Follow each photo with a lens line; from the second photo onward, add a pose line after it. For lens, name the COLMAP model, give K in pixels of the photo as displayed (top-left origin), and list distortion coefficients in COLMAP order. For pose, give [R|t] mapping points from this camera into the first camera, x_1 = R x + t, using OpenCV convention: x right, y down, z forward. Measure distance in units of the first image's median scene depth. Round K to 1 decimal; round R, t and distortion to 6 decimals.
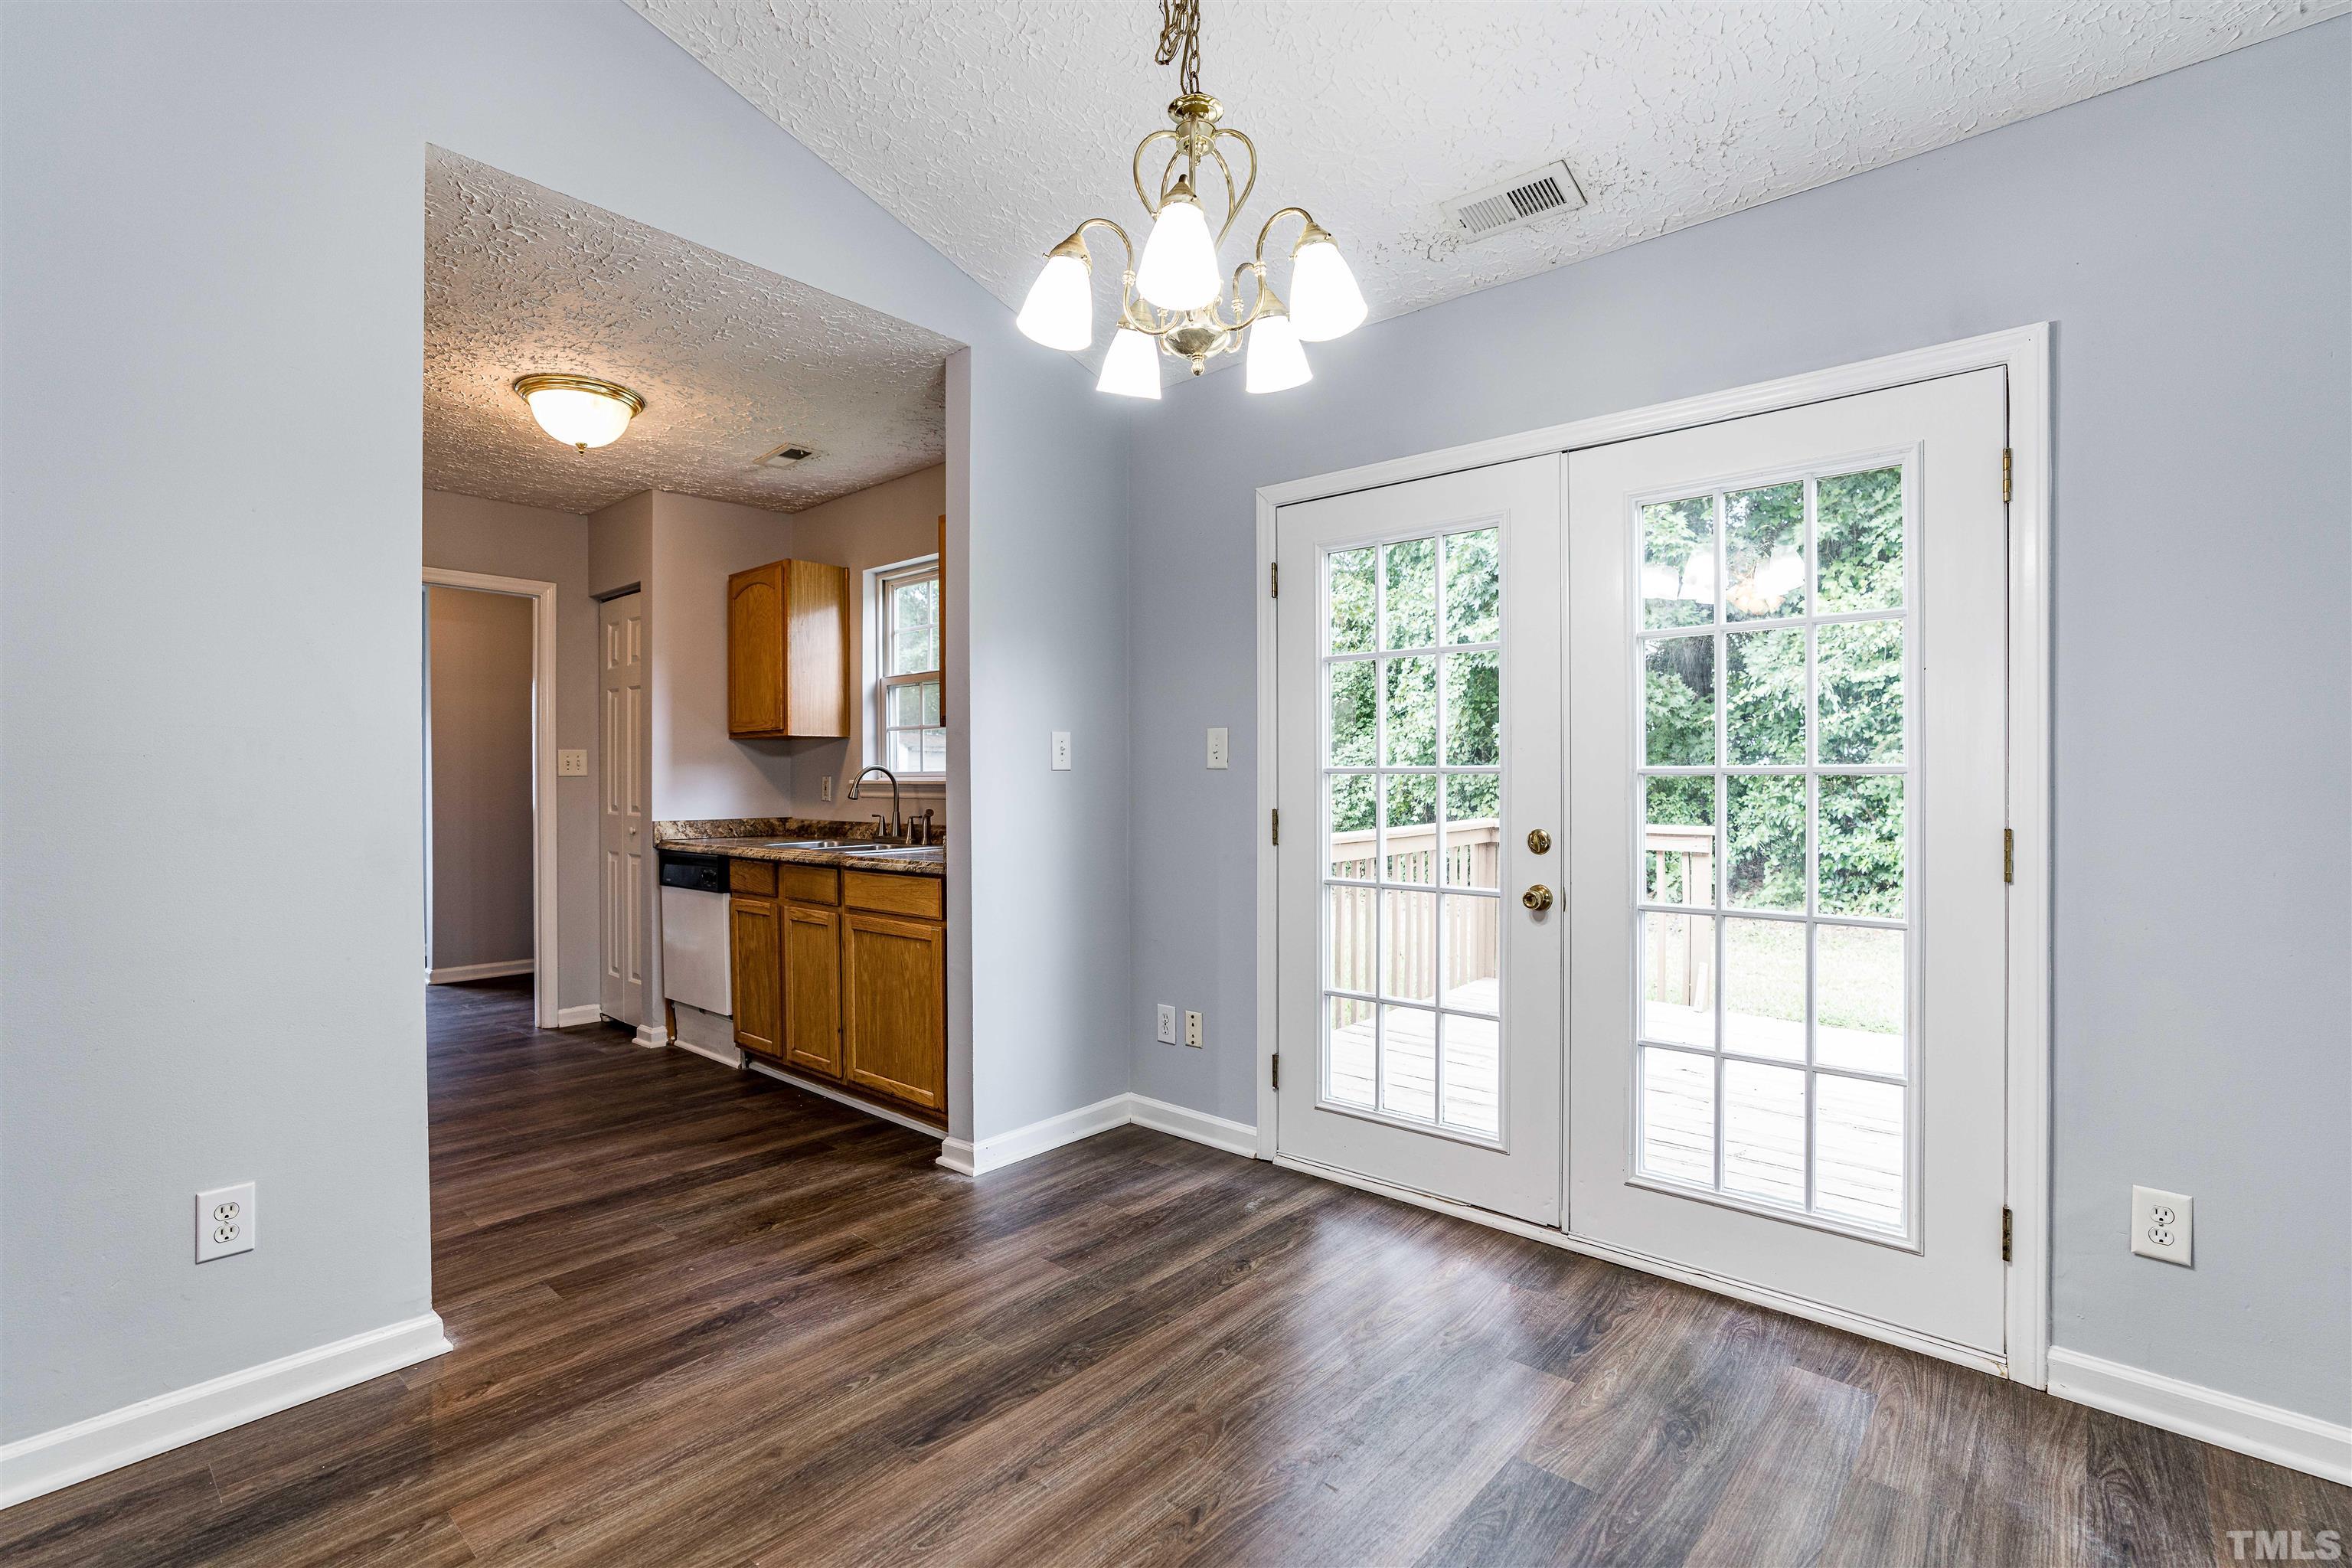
lens RADIAL K [[1073.0, 0, 1156.4], [0, 1073.0, 783.0], [0, 0, 1]] dist [-0.035866, 0.014818]
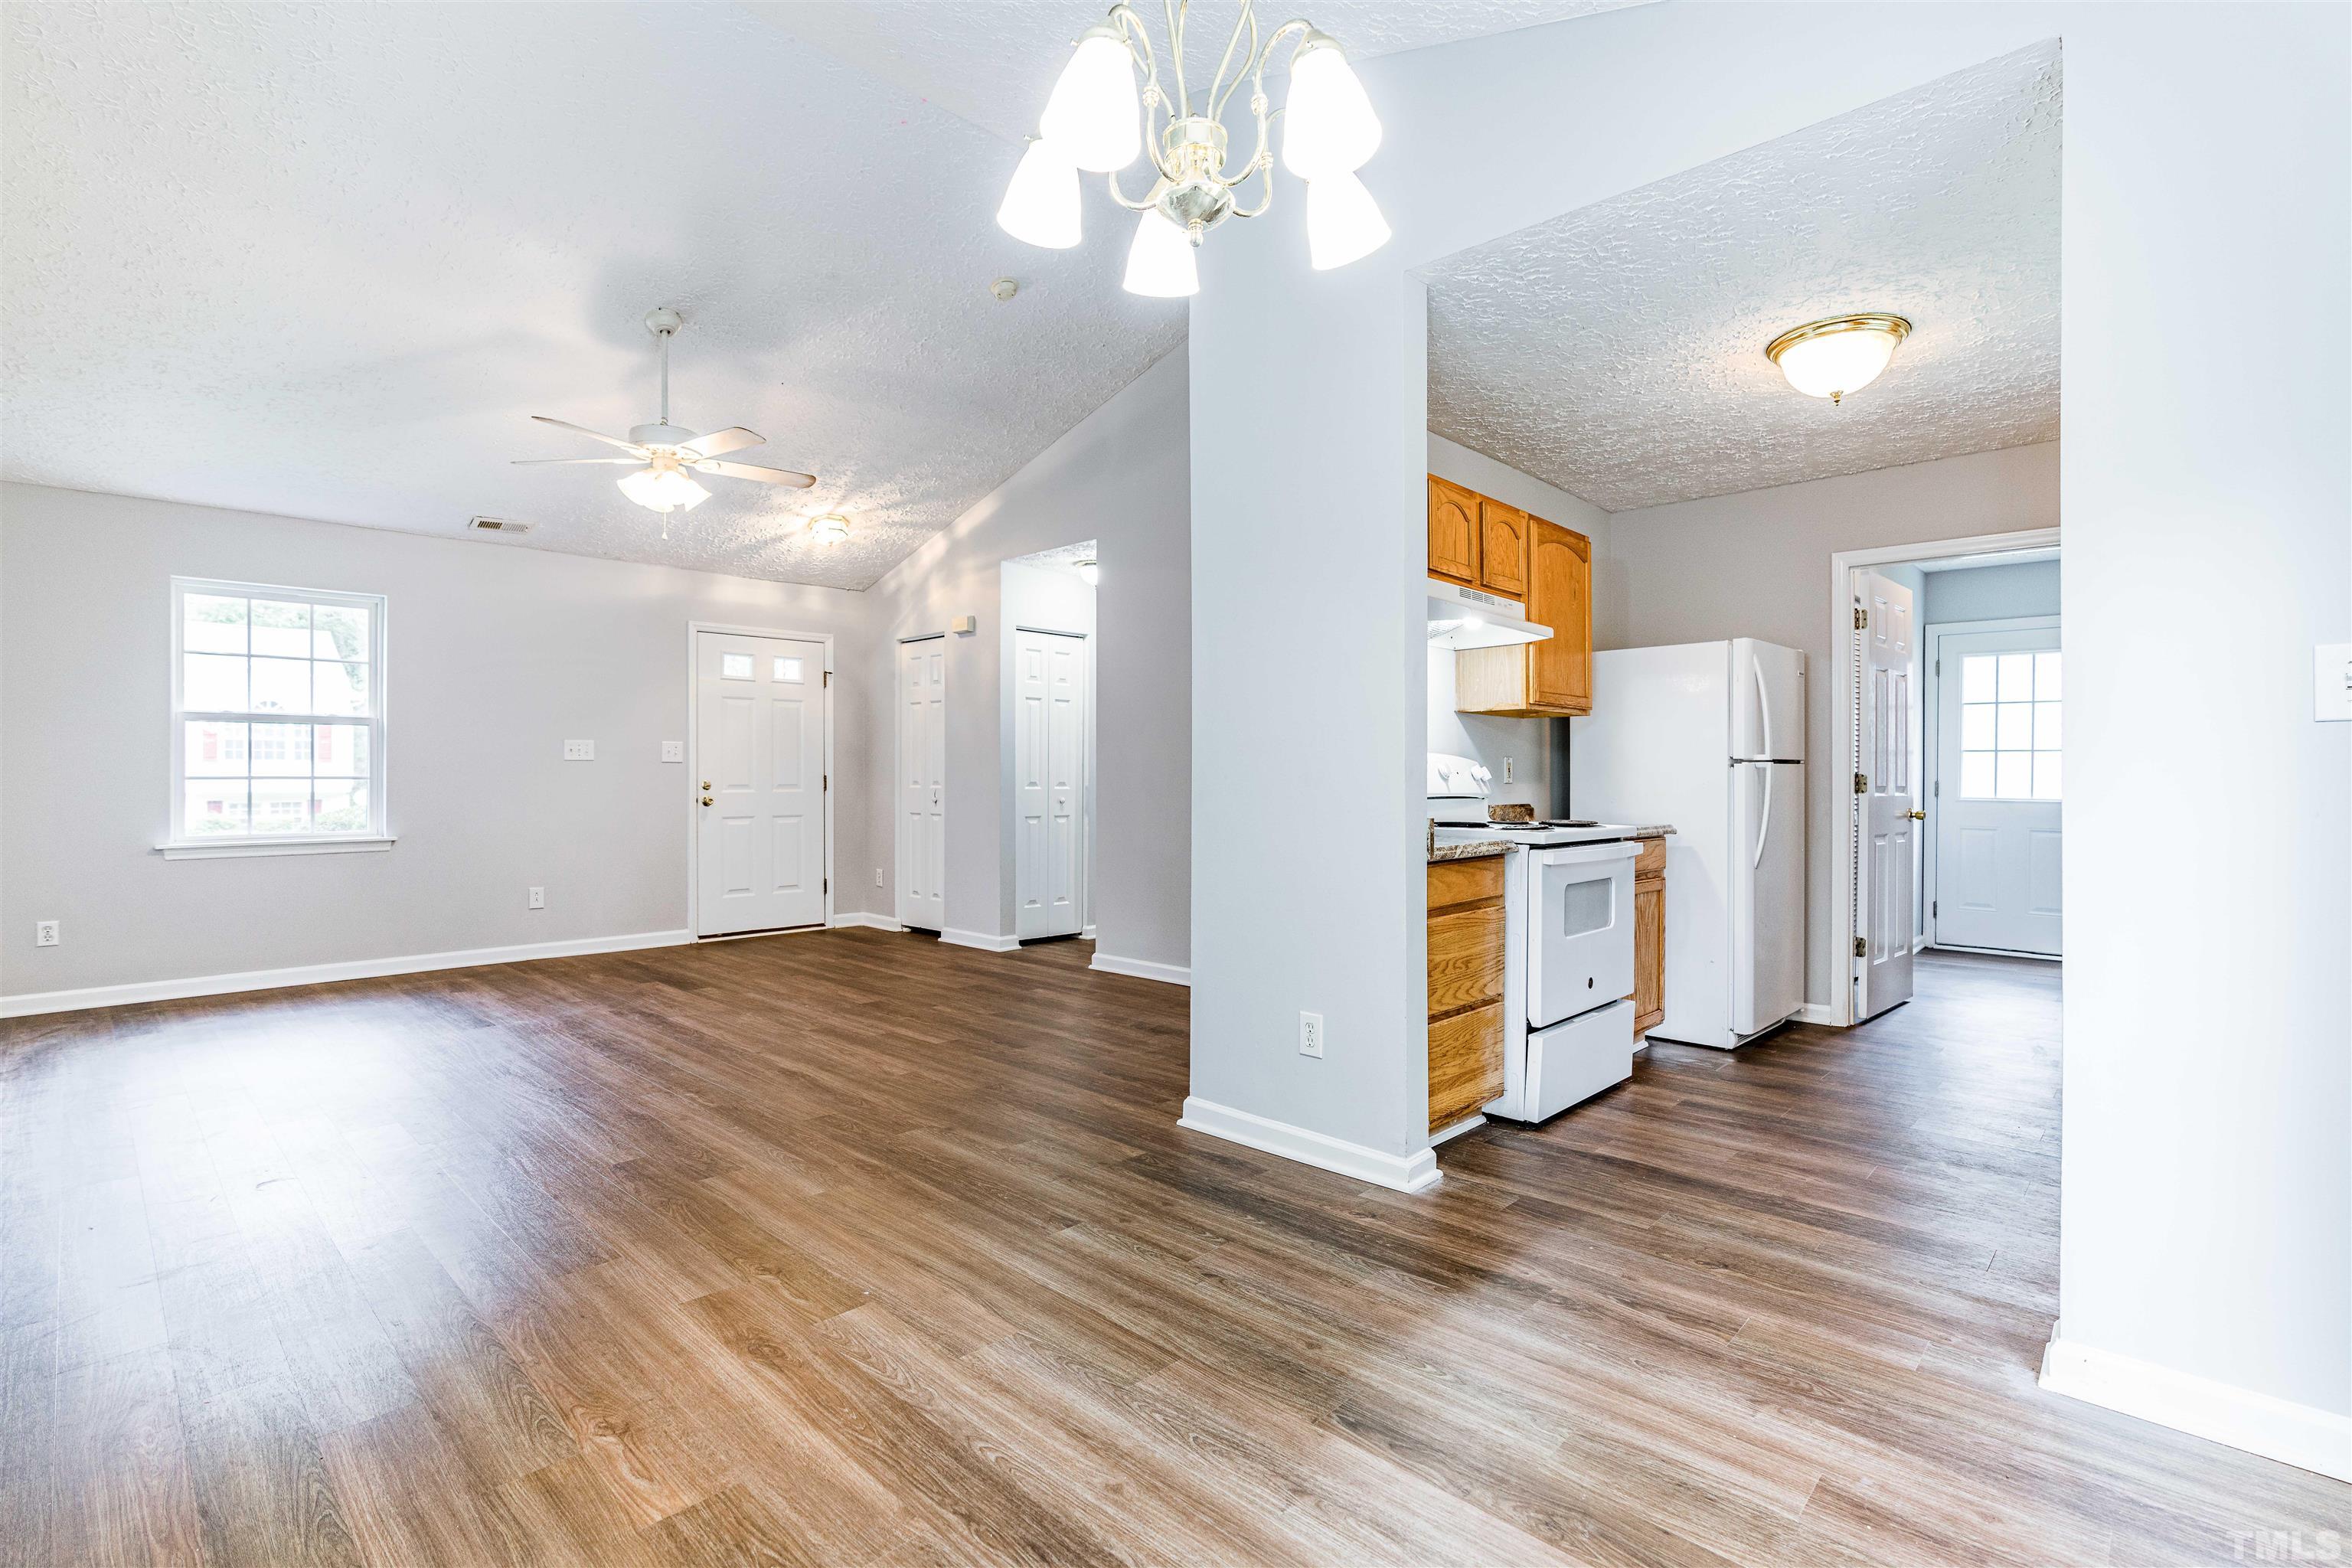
lens RADIAL K [[1073.0, 0, 1179.1], [0, 1073.0, 776.0], [0, 0, 1]] dist [-0.035866, 0.014818]
pose [[-0.029639, 0.000095, -0.999561, 0.299066], [-0.003976, 0.999992, 0.000213, 0.011798], [0.999553, 0.003981, -0.029639, 0.345879]]
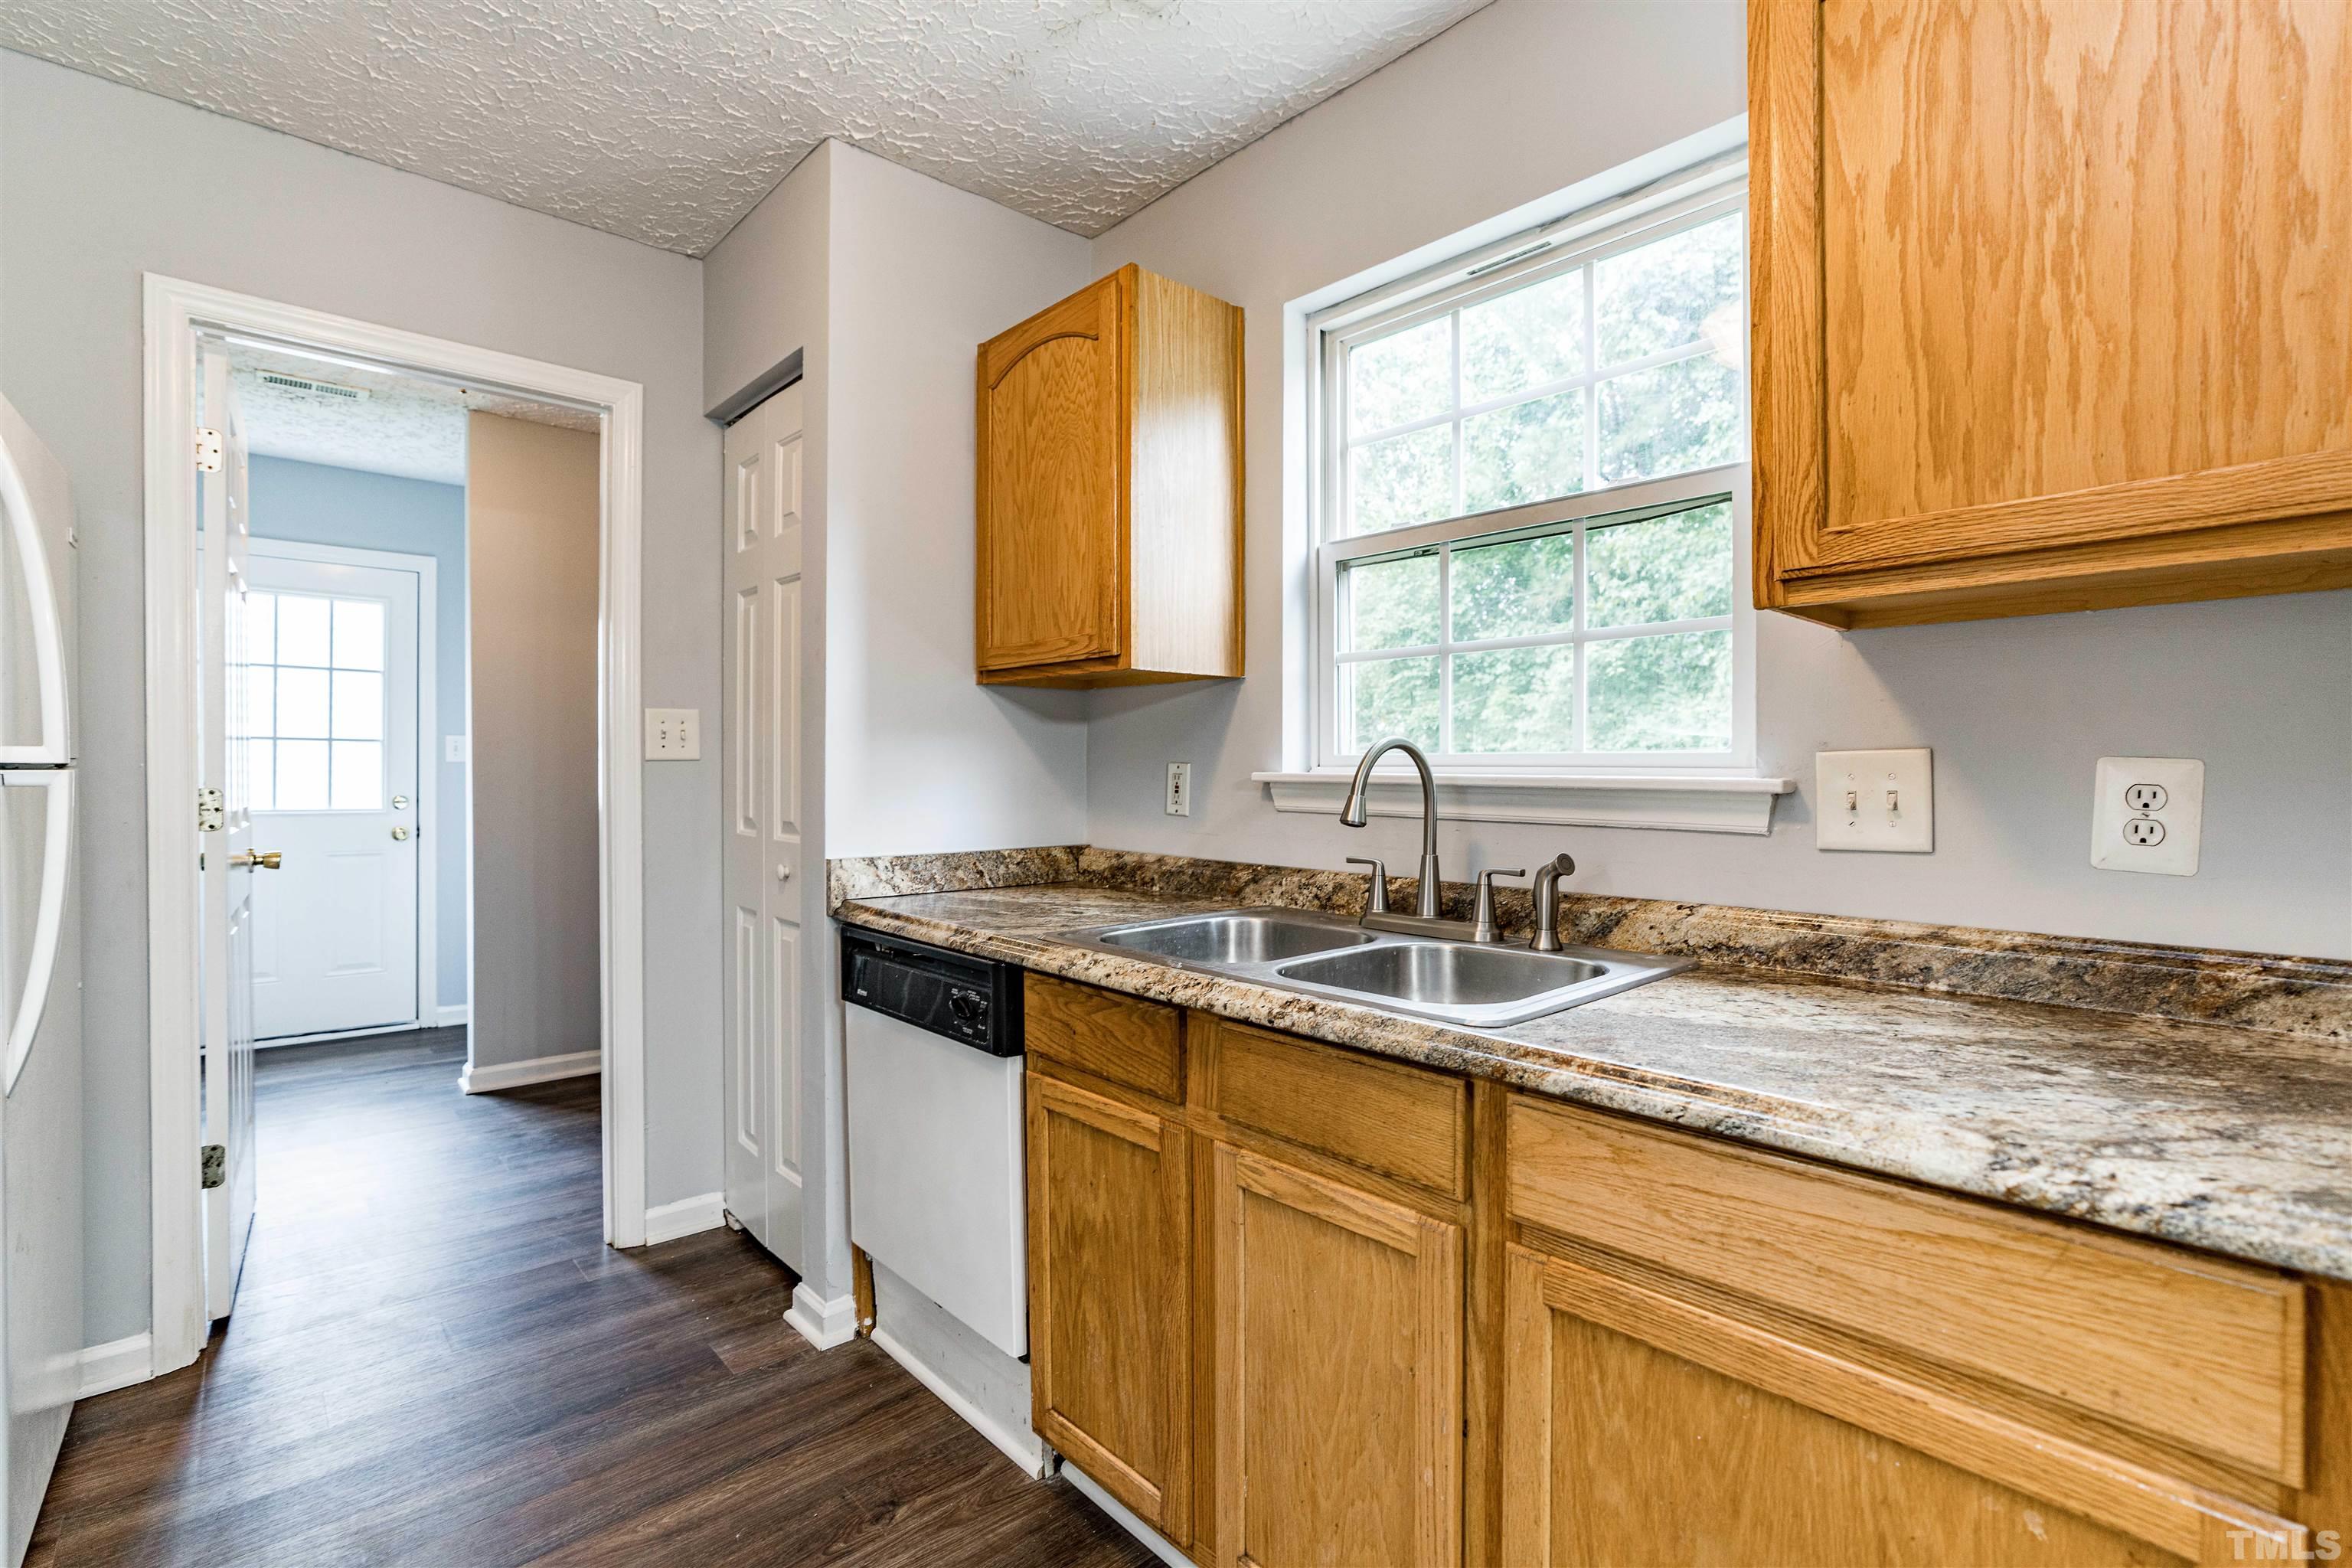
lens RADIAL K [[1073.0, 0, 1171.6], [0, 1073.0, 776.8], [0, 0, 1]] dist [-0.035866, 0.014818]
pose [[0.994712, 0.006619, -0.102493, -0.277783], [-0.005871, 0.999954, 0.007603, -0.003942], [0.102539, -0.006961, 0.994705, 0.556262]]
